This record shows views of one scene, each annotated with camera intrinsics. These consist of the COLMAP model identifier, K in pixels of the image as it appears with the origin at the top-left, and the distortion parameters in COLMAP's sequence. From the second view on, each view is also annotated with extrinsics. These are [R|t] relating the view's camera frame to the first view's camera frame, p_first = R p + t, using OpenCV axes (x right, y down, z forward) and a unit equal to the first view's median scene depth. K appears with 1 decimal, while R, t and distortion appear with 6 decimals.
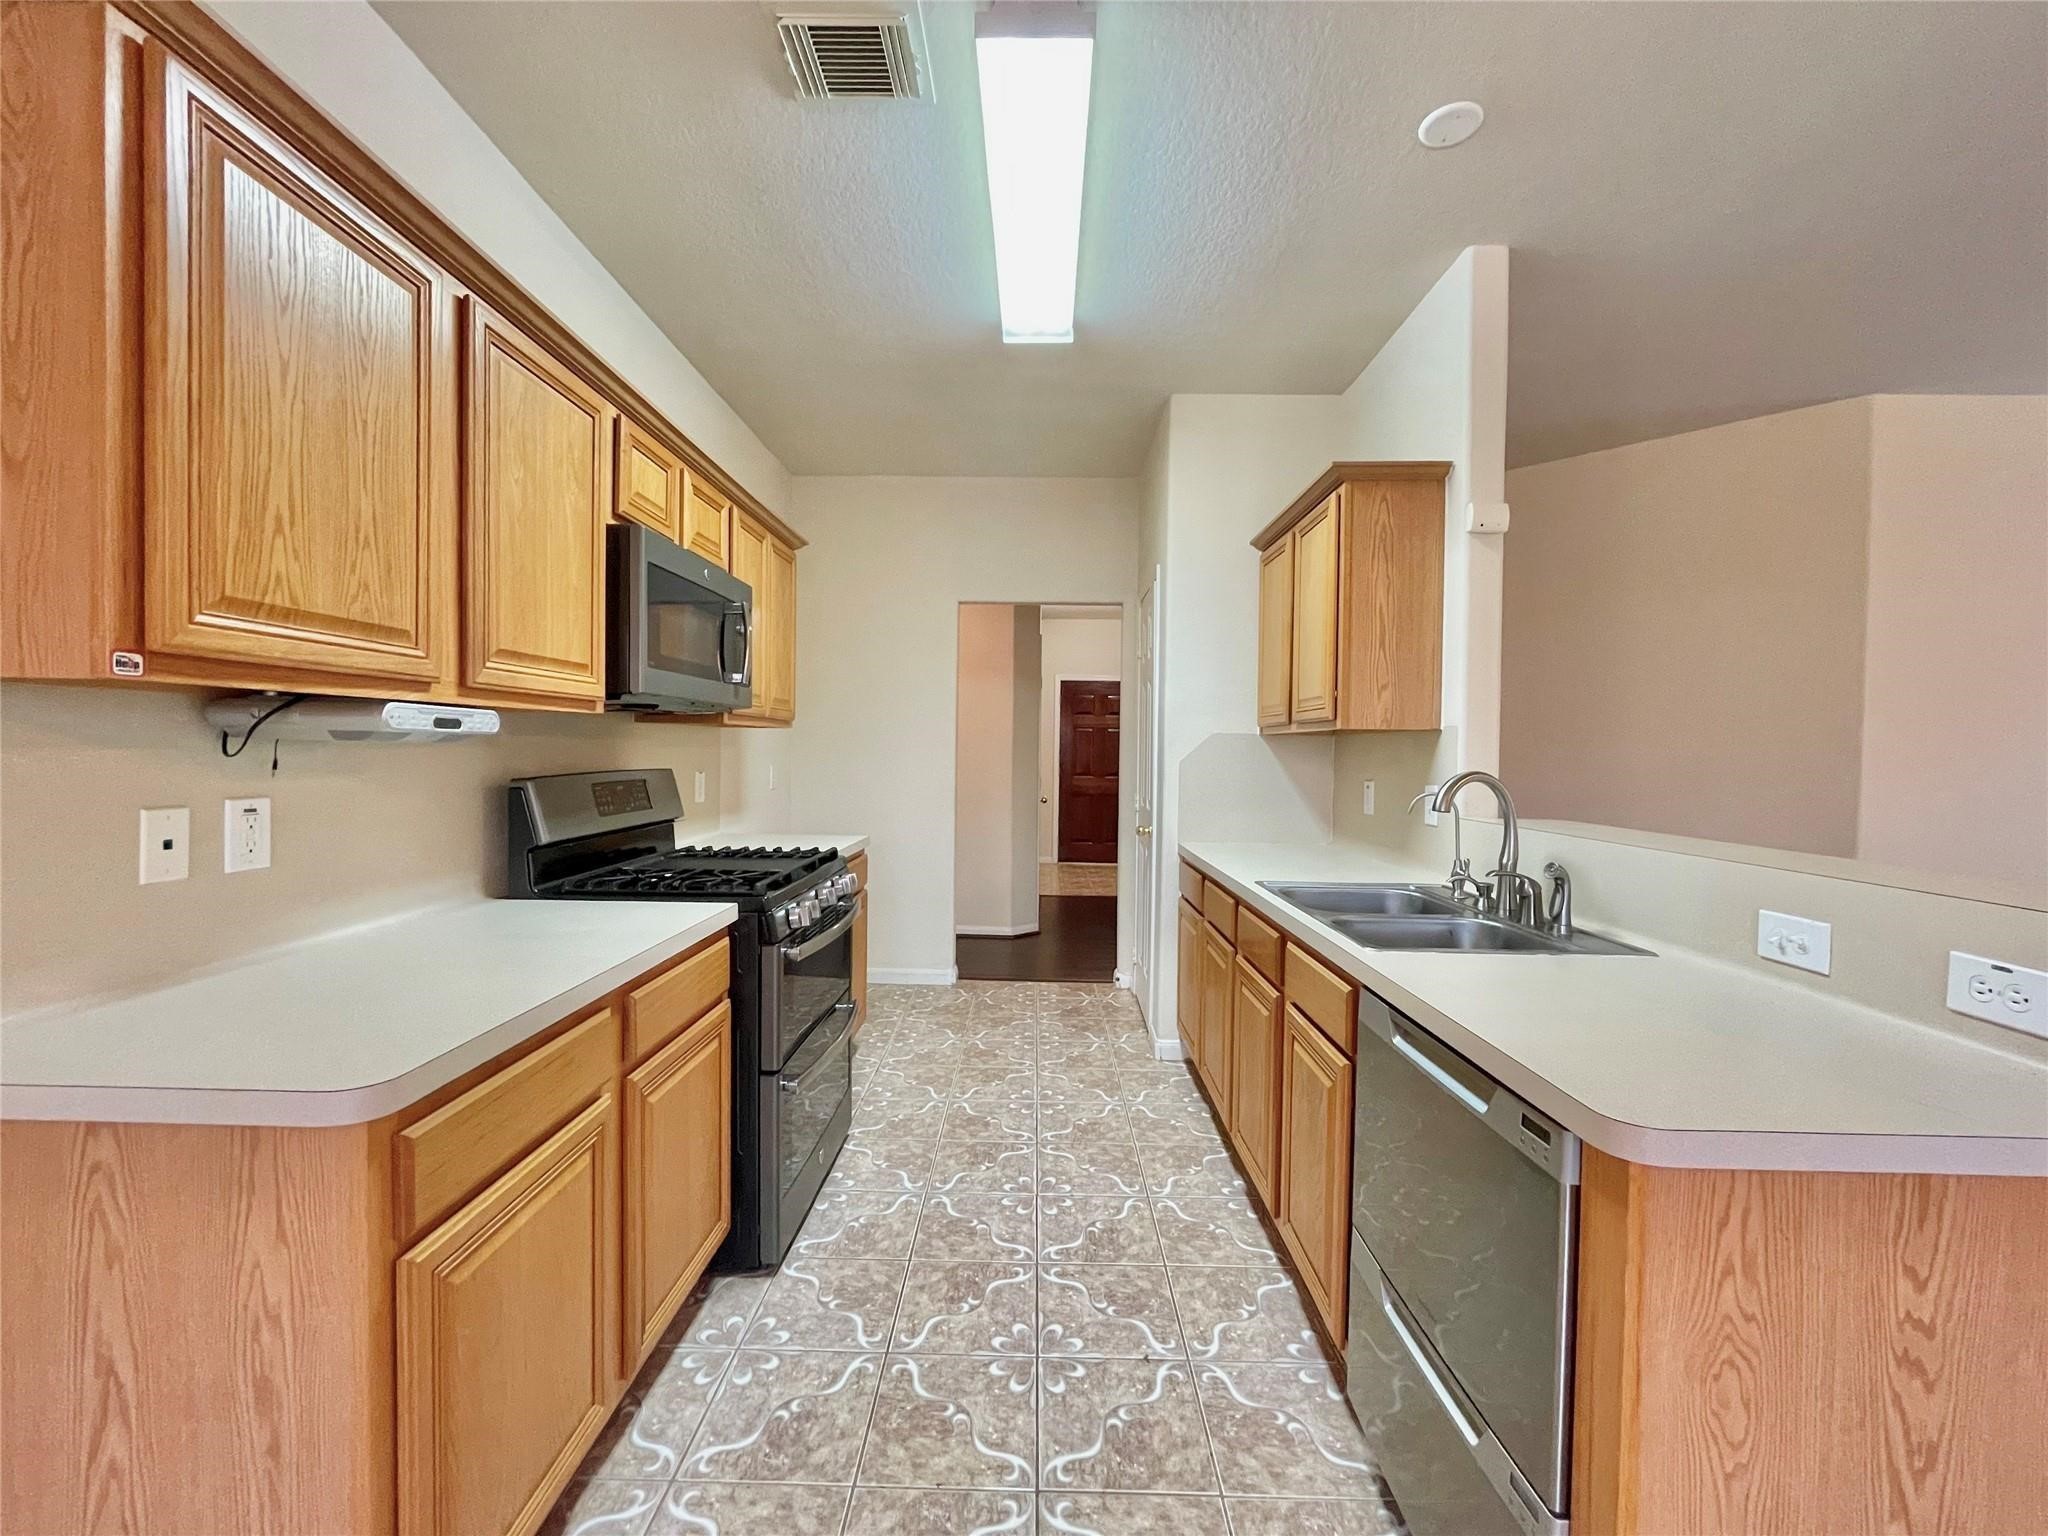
lens RADIAL K [[825.8, 0, 1018.8], [0, 825.8, 765.7], [0, 0, 1]] dist [-0.003019, 0.001494]
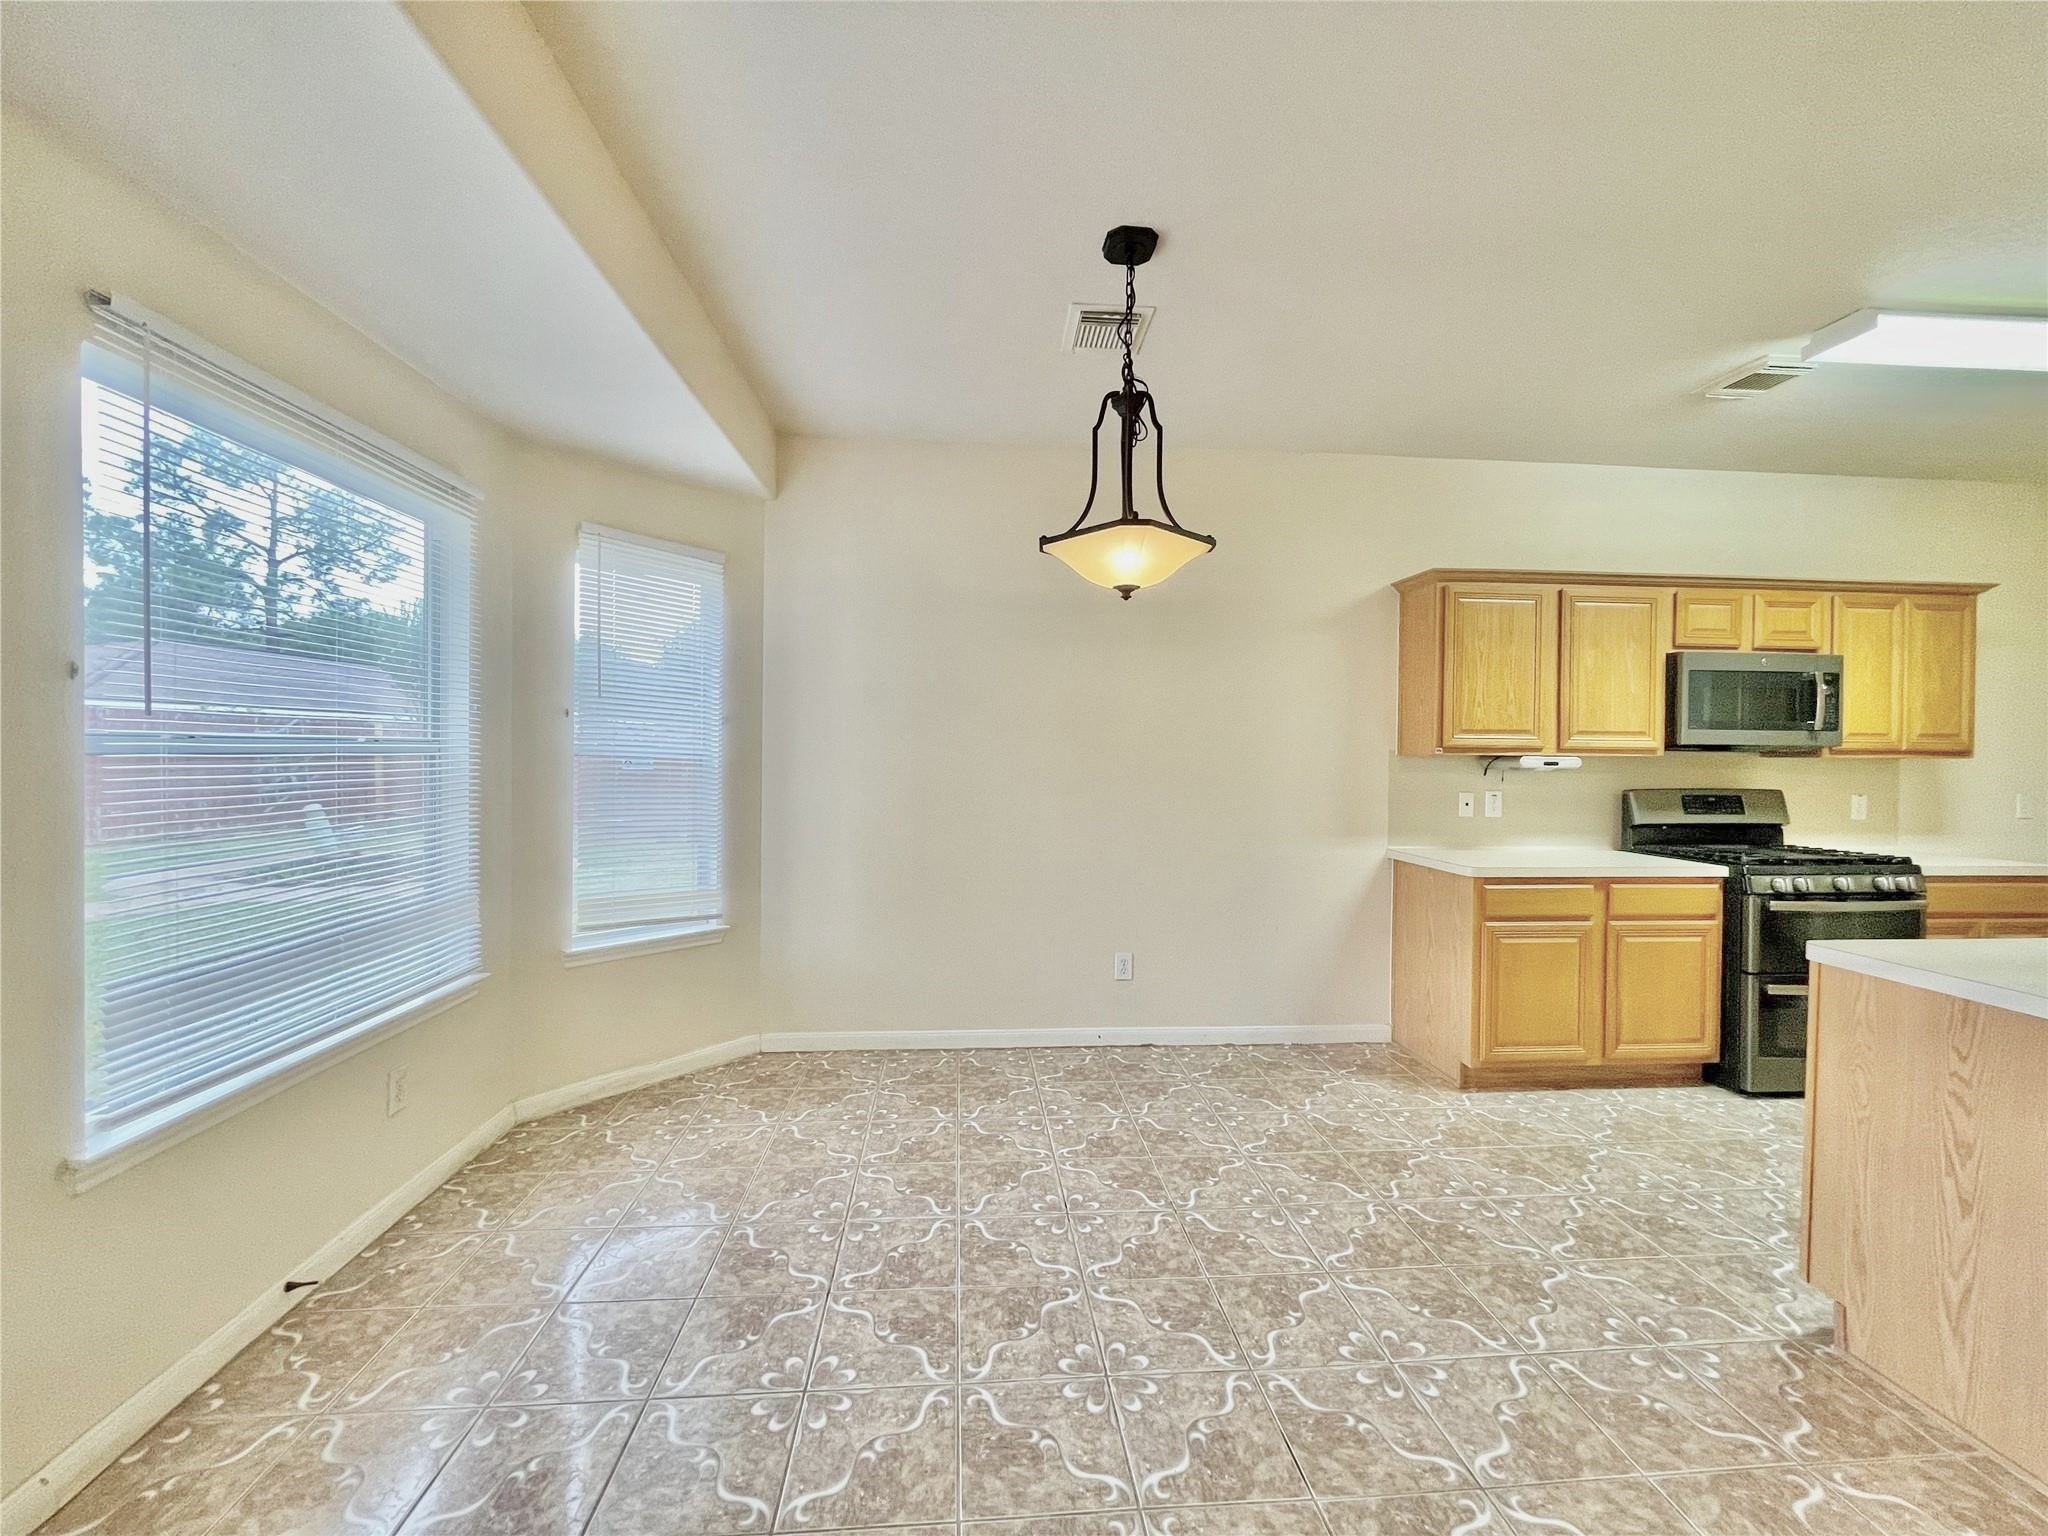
lens RADIAL K [[825.8, 0, 1034.2], [0, 825.8, 763.9], [0, 0, 1]] dist [-0.003019, 0.001494]
pose [[0.097693, -0.005250, -0.995203, 1.675763], [-0.025045, 0.999656, -0.007732, 0.007367], [0.994901, 0.025680, 0.097528, -0.814060]]
